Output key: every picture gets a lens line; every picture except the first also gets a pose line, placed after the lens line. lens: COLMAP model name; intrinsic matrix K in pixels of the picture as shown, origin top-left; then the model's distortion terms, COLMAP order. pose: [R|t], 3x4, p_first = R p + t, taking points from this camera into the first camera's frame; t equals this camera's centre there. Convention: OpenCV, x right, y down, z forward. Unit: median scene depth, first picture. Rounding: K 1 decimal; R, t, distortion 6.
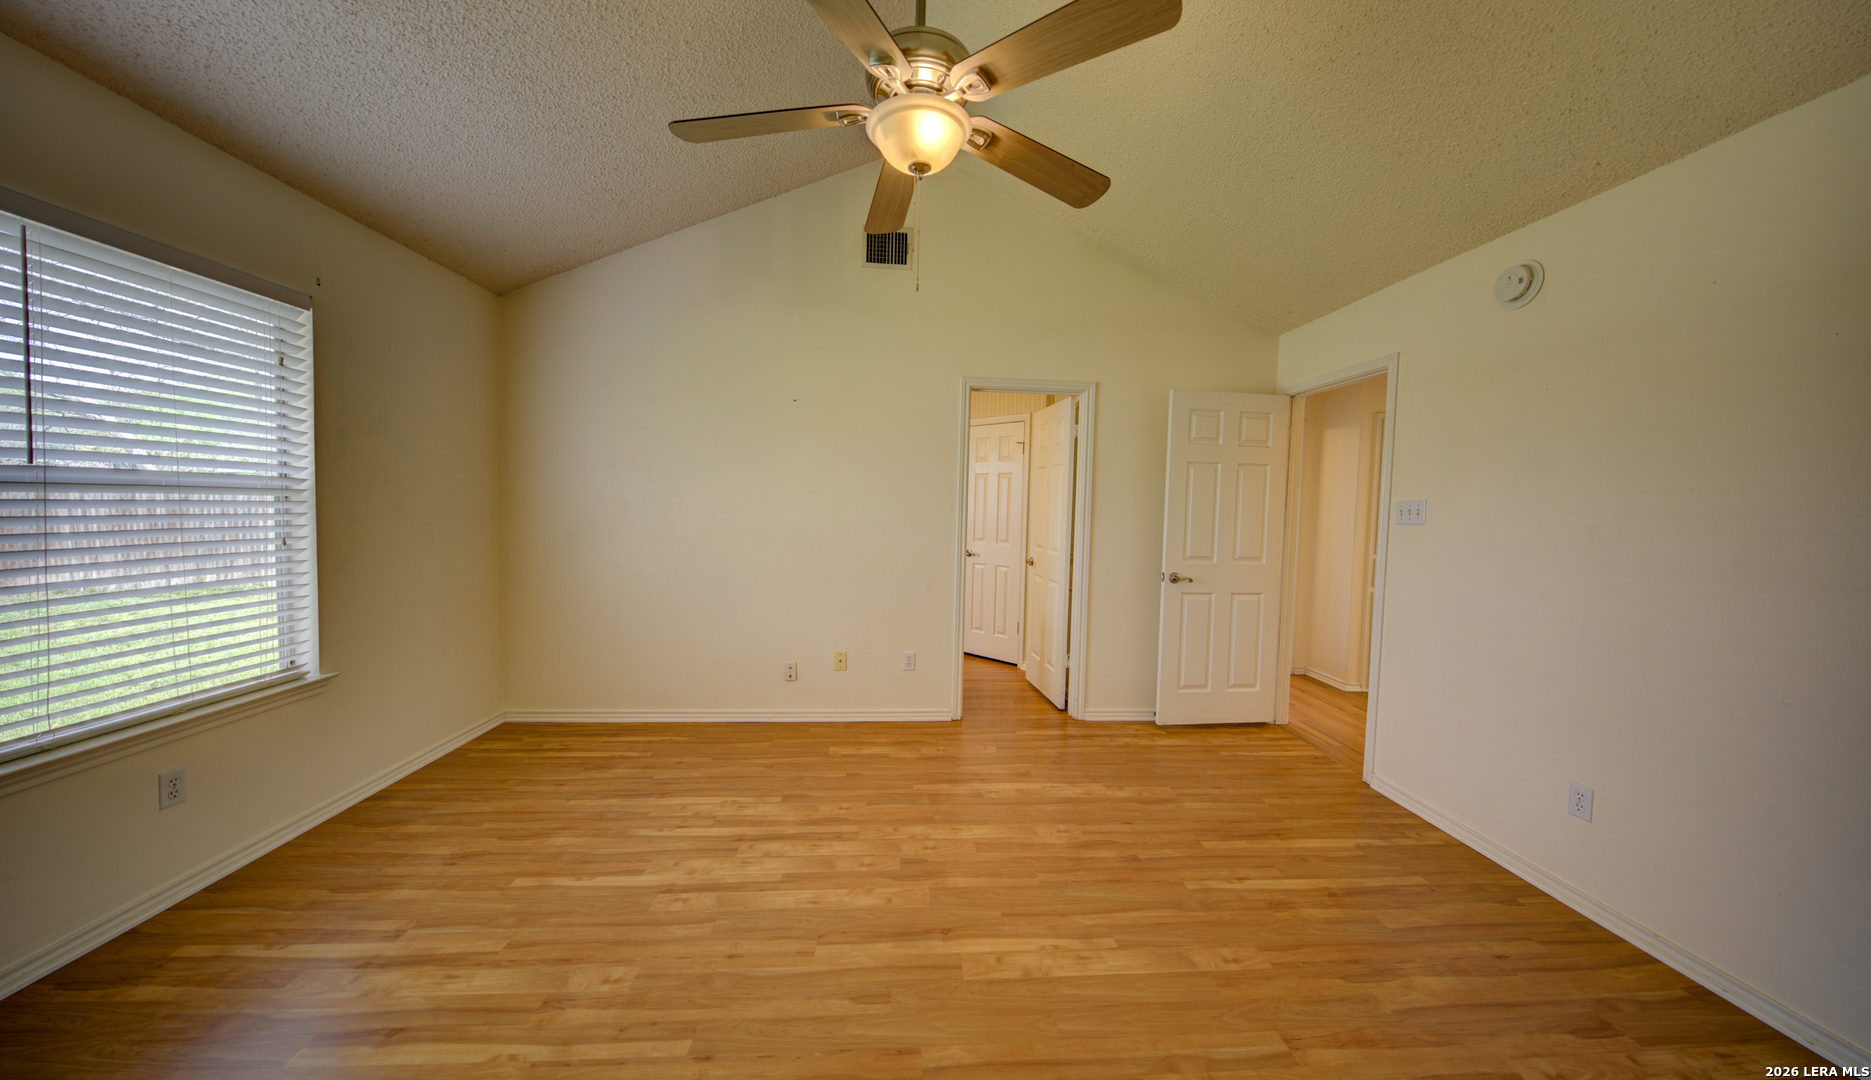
lens RADIAL K [[597.8, 0, 947.8], [0, 597.8, 536.0], [0, 0, 1]] dist [-0.004105, -0.000610]
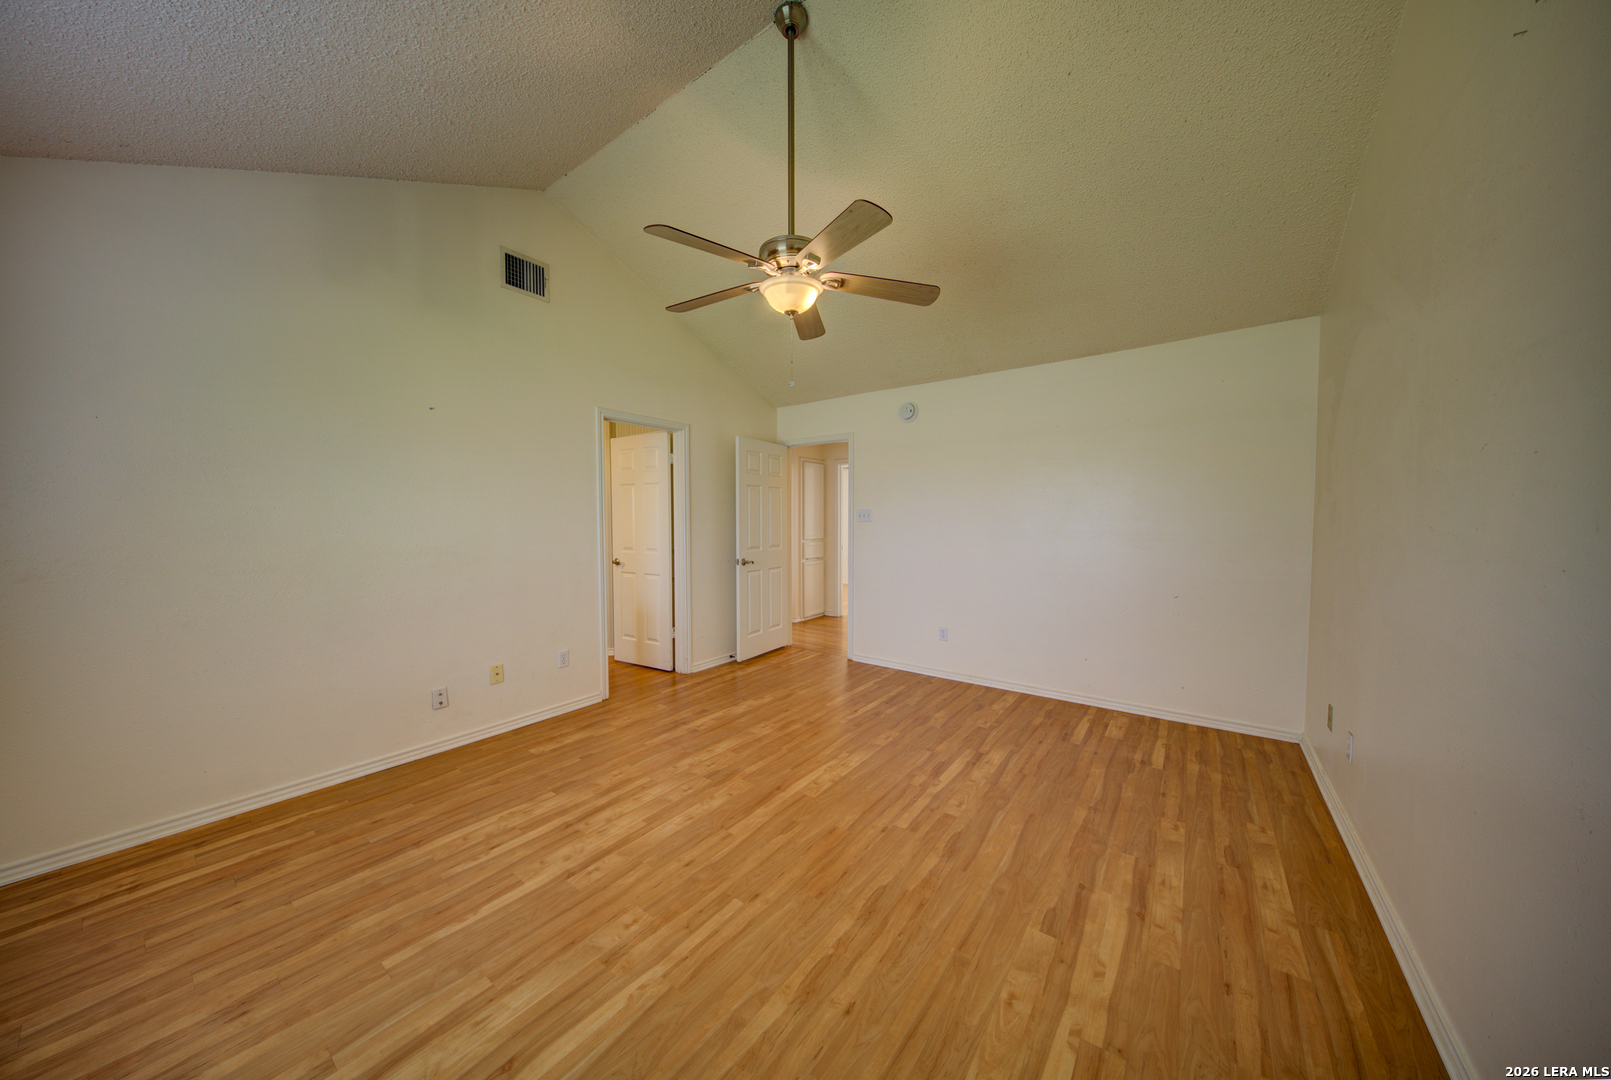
lens RADIAL K [[526.1, 0, 814.8], [0, 526.1, 543.0], [0, 0, 1]] dist [-0.012356, -0.000729]
pose [[0.633800, -0.059395, 0.771213, -0.748932], [0.056210, 0.997948, 0.030662, -0.010786], [-0.771452, 0.023917, 0.635838, 0.031318]]
